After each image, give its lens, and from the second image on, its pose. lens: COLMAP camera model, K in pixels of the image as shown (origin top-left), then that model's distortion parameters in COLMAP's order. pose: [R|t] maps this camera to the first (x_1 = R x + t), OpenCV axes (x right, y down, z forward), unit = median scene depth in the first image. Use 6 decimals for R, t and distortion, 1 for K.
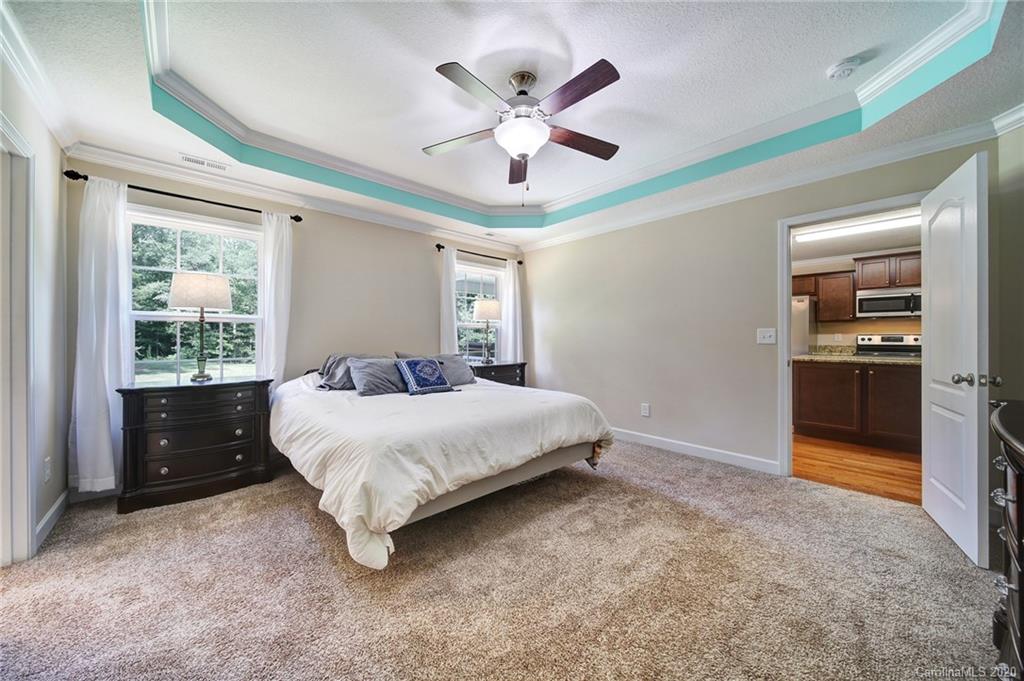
lens RADIAL K [[357.6, 0, 509.8], [0, 357.6, 341.5], [0, 0, 1]] dist [-0.007289, -0.000107]
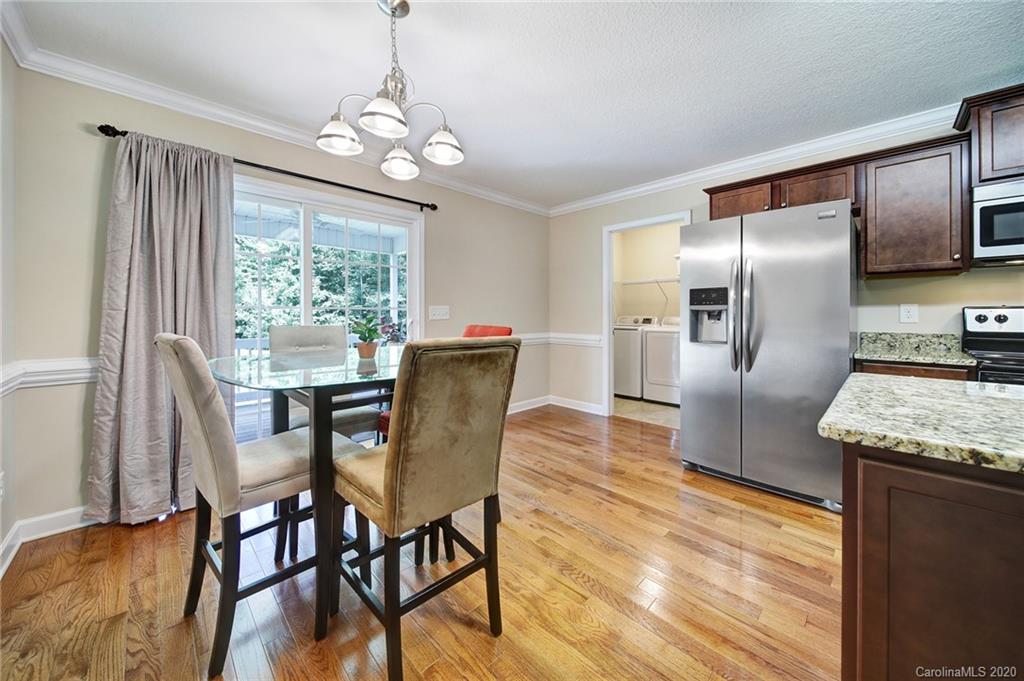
lens RADIAL K [[368.3, 0, 522.1], [0, 368.3, 314.5], [0, 0, 1]] dist [-0.001047, -0.000264]
pose [[0.998679, 0.001404, 0.051361, 0.455274], [-0.000854, 0.999942, -0.010728, -0.005342], [-0.051373, 0.010670, 0.998623, 0.602195]]
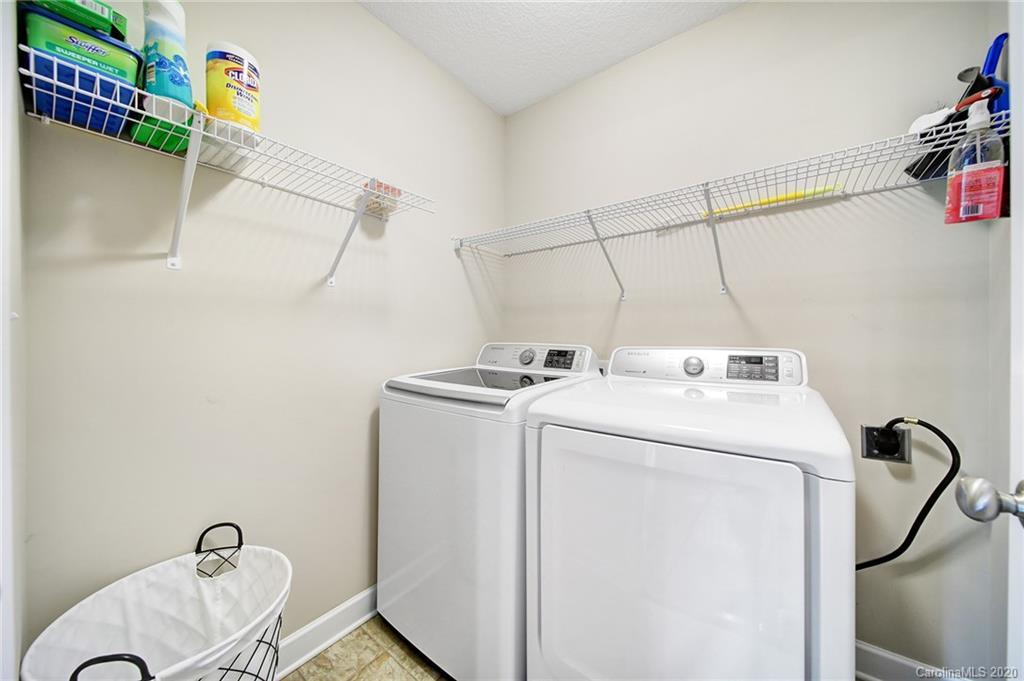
lens RADIAL K [[365.8, 0, 511.7], [0, 365.8, 339.0], [0, 0, 1]] dist [-0.001368, -0.000303]
pose [[0.985572, -0.005037, 0.169184, 0.745217], [0.005789, 0.999975, -0.003949, -0.013469], [-0.169160, 0.004872, 0.985577, 1.271527]]
